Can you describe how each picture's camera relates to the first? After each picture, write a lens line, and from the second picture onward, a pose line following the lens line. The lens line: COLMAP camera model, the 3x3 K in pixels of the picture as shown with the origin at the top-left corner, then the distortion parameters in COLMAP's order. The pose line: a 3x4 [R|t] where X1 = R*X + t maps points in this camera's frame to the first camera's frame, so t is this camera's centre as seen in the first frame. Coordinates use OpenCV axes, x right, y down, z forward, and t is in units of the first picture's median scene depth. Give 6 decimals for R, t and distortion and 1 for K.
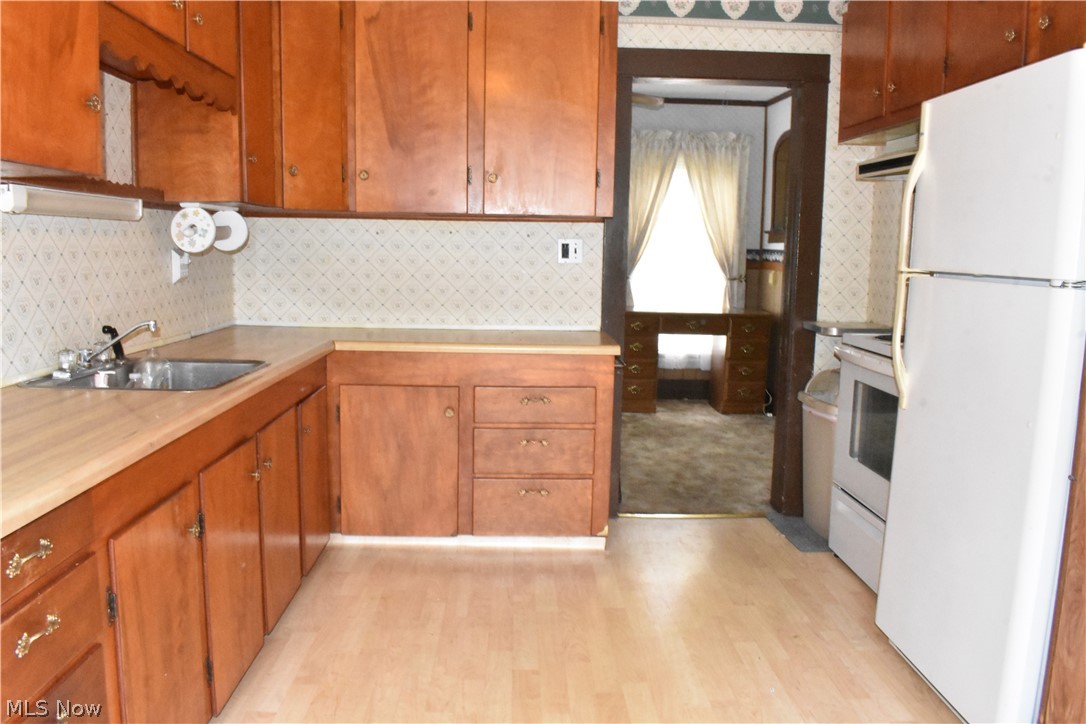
lens RADIAL K [[861.3, 0, 551.0], [0, 861.3, 362.7], [0, 0, 1]] dist [-0.084299, 0.016445]
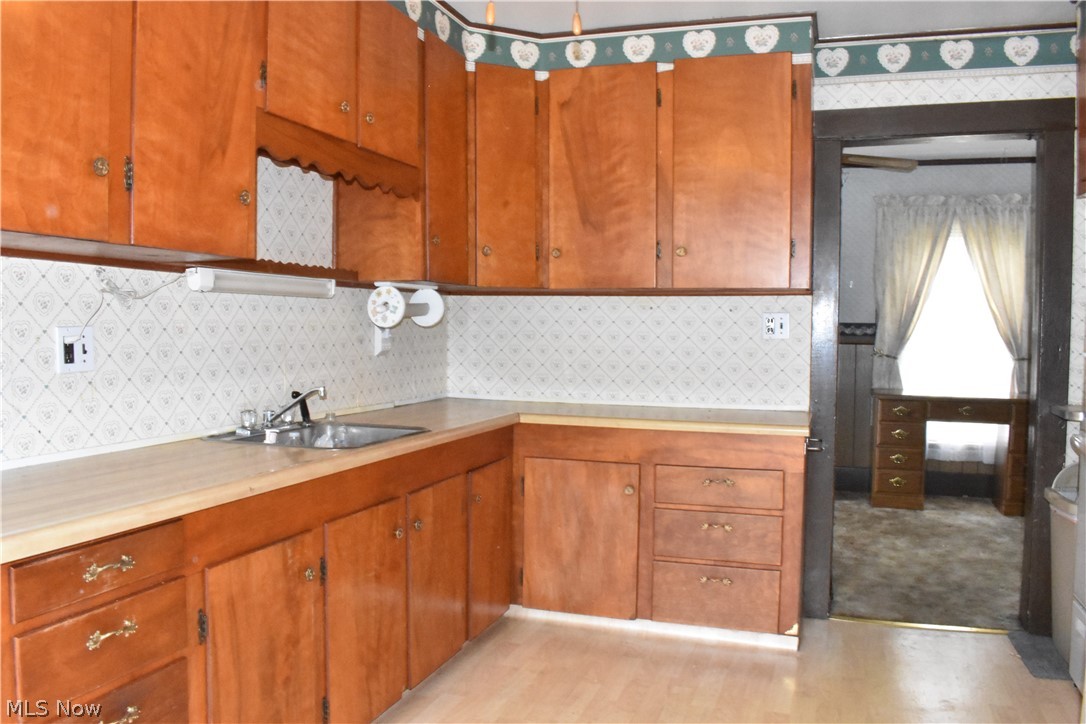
lens RADIAL K [[906.0, 0, 546.8], [0, 906.0, 364.6], [0, 0, 1]] dist [-0.086740, 0.023170]
pose [[0.936381, 0.005196, -0.350946, 0.151842], [-0.038491, 0.995380, -0.087962, 0.009662], [0.348868, 0.095874, 0.932255, -0.003368]]
